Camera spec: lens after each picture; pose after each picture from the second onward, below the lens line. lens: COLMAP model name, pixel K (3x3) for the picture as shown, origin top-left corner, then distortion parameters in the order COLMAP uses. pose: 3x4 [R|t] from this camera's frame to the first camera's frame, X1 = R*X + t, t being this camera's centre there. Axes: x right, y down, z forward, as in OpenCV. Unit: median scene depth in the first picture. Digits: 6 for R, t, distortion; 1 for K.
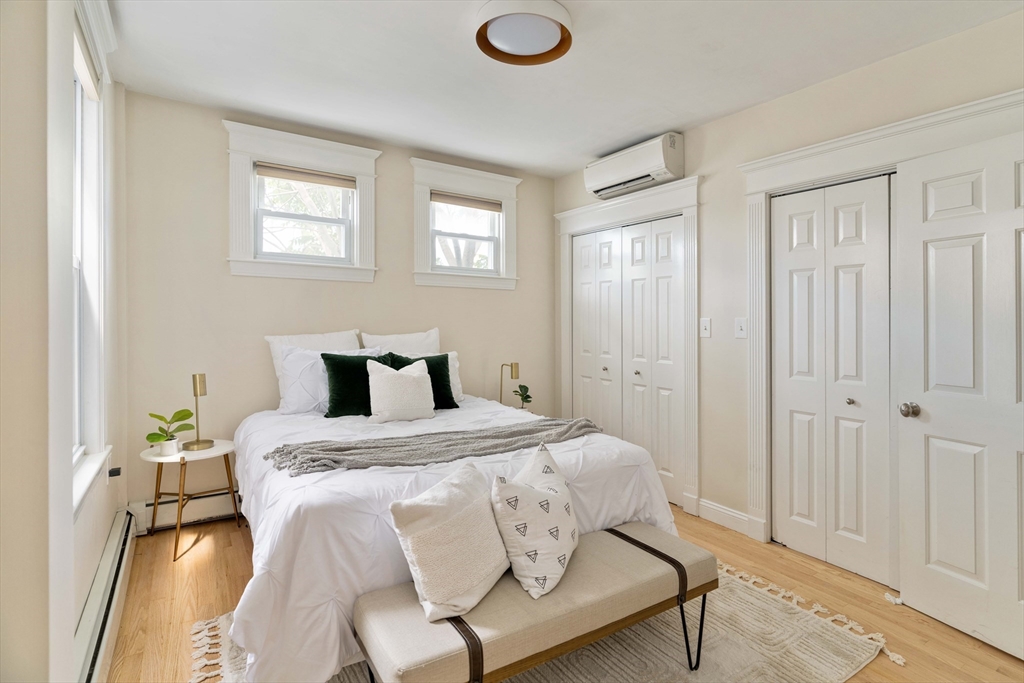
lens RADIAL K [[508.9, 0, 512.7], [0, 508.9, 328.2], [0, 0, 1]] dist [-0.067714, -0.000024]
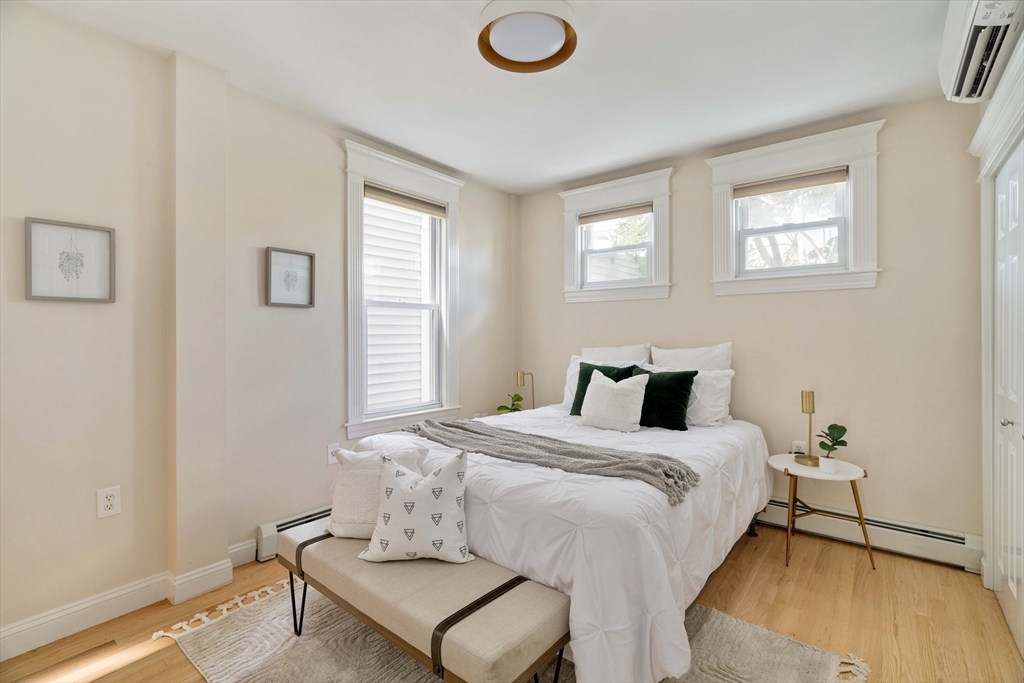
lens RADIAL K [[461.0, 0, 512.0], [0, 461.0, 341.5], [0, 0, 1]] dist [-0.000286, -0.000036]
pose [[0.309753, 0.003178, -0.950812, 0.500404], [-0.002391, 0.999994, 0.002563, -0.003218], [0.950814, 0.001479, 0.309759, 0.393966]]
